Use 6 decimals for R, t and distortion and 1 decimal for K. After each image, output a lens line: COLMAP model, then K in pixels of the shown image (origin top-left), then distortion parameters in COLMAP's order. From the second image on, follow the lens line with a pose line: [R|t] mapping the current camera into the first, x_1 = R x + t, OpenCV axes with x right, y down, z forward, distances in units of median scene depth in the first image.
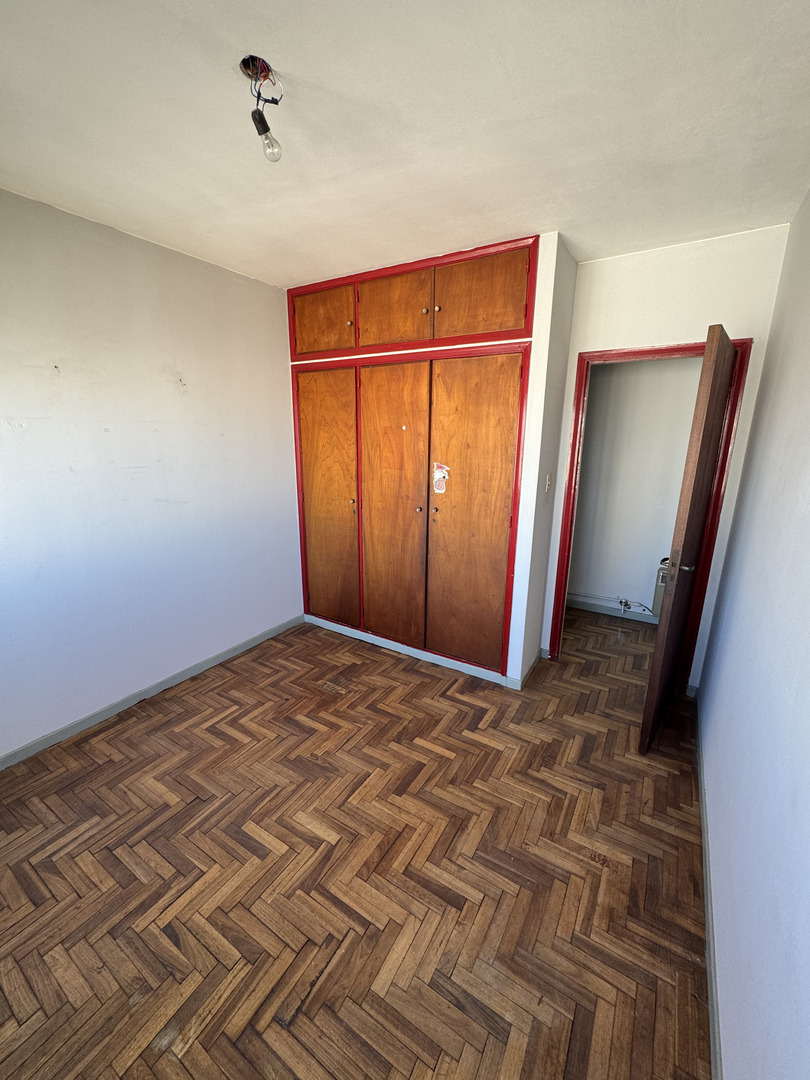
lens RADIAL K [[428.8, 0, 404.9], [0, 428.8, 539.5], [0, 0, 1]] dist [-0.004006, 0.000780]
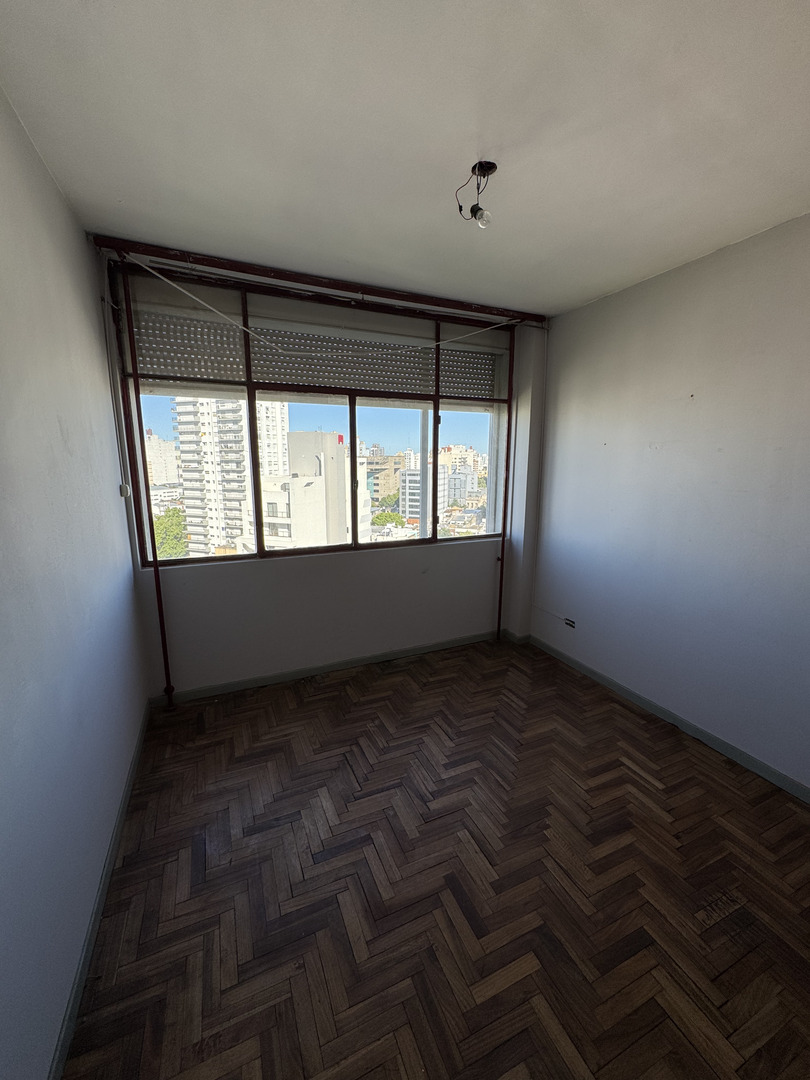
lens RADIAL K [[428.8, 0, 404.9], [0, 428.8, 539.5], [0, 0, 1]] dist [-0.004006, 0.000780]
pose [[-0.559669, 0.142076, -0.816447, 0.569982], [-0.209023, 0.929141, 0.304971, -0.227845], [0.801923, 0.341339, -0.490313, 1.035305]]
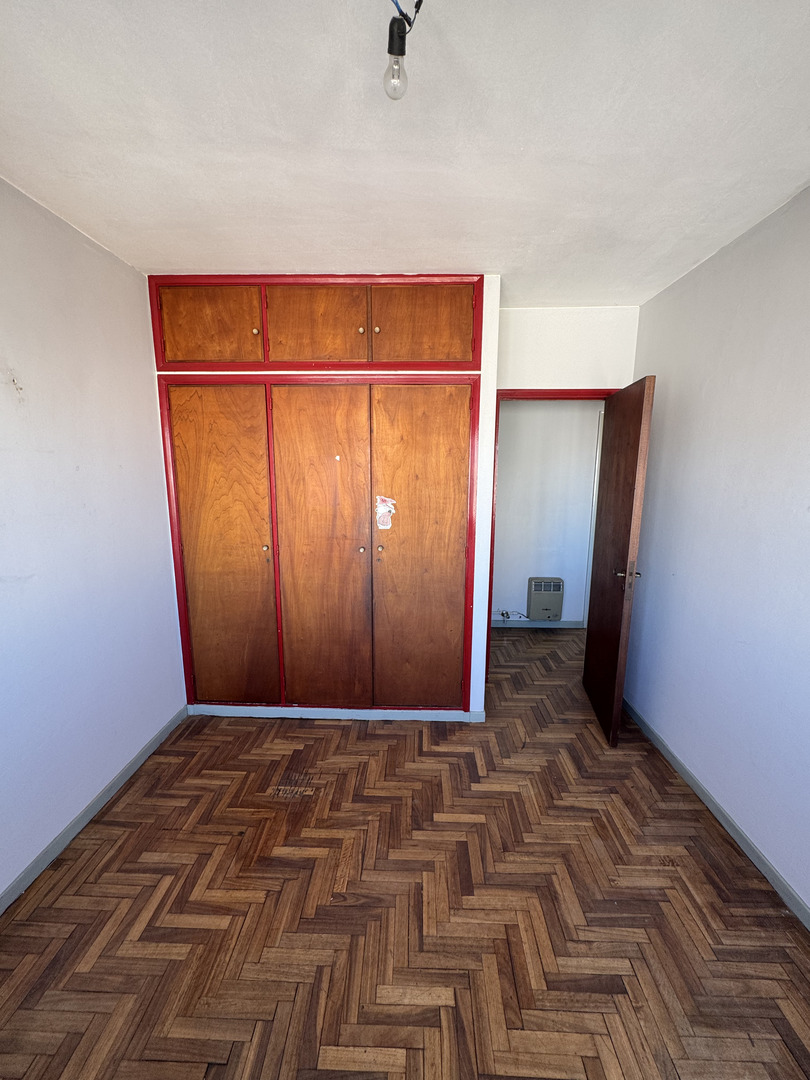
lens RADIAL K [[428.8, 0, 404.9], [0, 428.8, 539.5], [0, 0, 1]] dist [-0.004006, 0.000780]
pose [[0.865725, -0.091938, 0.492004, -0.433478], [0.125231, 0.991507, -0.035078, -0.065328], [-0.484600, 0.091982, 0.869886, 0.256456]]
